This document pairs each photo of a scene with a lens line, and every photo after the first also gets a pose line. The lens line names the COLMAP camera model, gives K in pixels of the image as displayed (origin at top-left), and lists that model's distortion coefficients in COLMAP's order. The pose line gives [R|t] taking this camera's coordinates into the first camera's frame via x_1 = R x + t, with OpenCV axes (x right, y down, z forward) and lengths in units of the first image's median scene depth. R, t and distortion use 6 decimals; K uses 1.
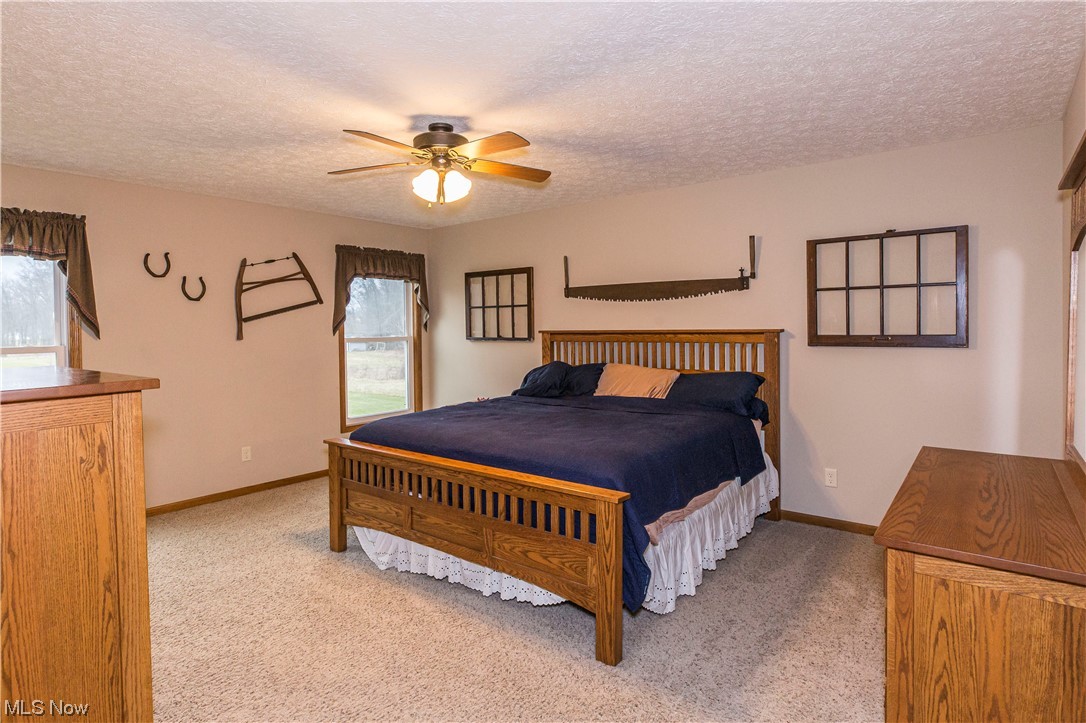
lens RADIAL K [[563.0, 0, 547.3], [0, 563.0, 359.9], [0, 0, 1]] dist [-0.006411, -0.000383]
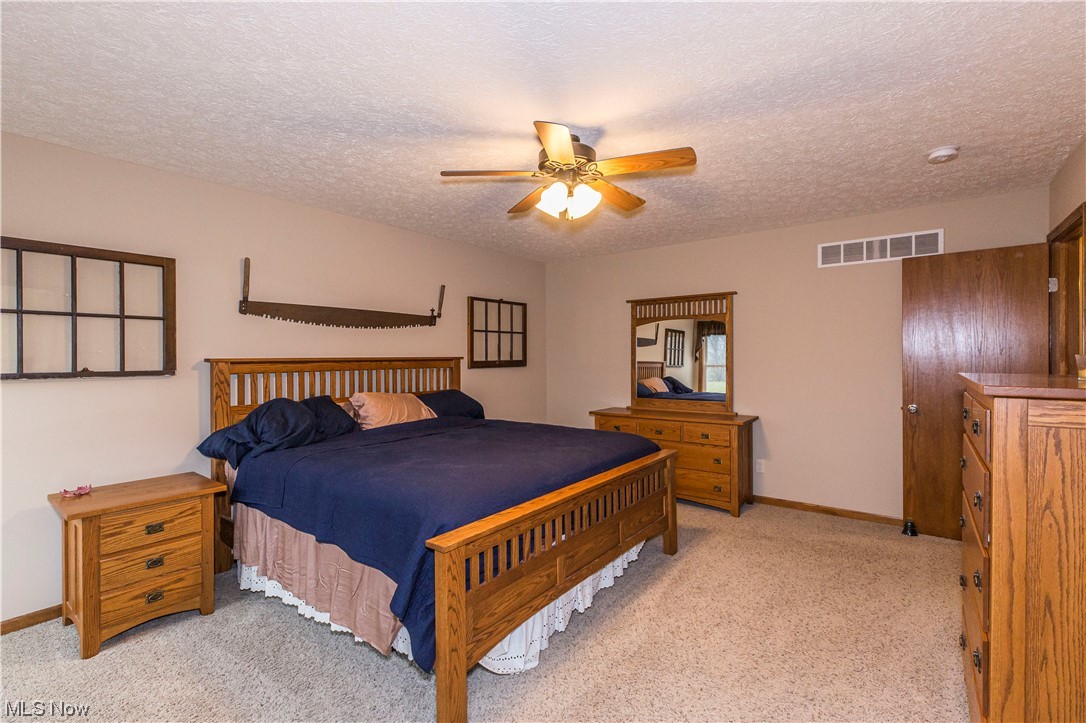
lens RADIAL K [[494.6, 0, 546.1], [0, 494.6, 355.2], [0, 0, 1]] dist [0.004061, 0.000049]
pose [[0.000606, 0.008056, 0.999967, -0.761021], [0.057653, 0.998304, -0.008077, -0.034977], [-0.998336, 0.057656, 0.000141, 0.748761]]
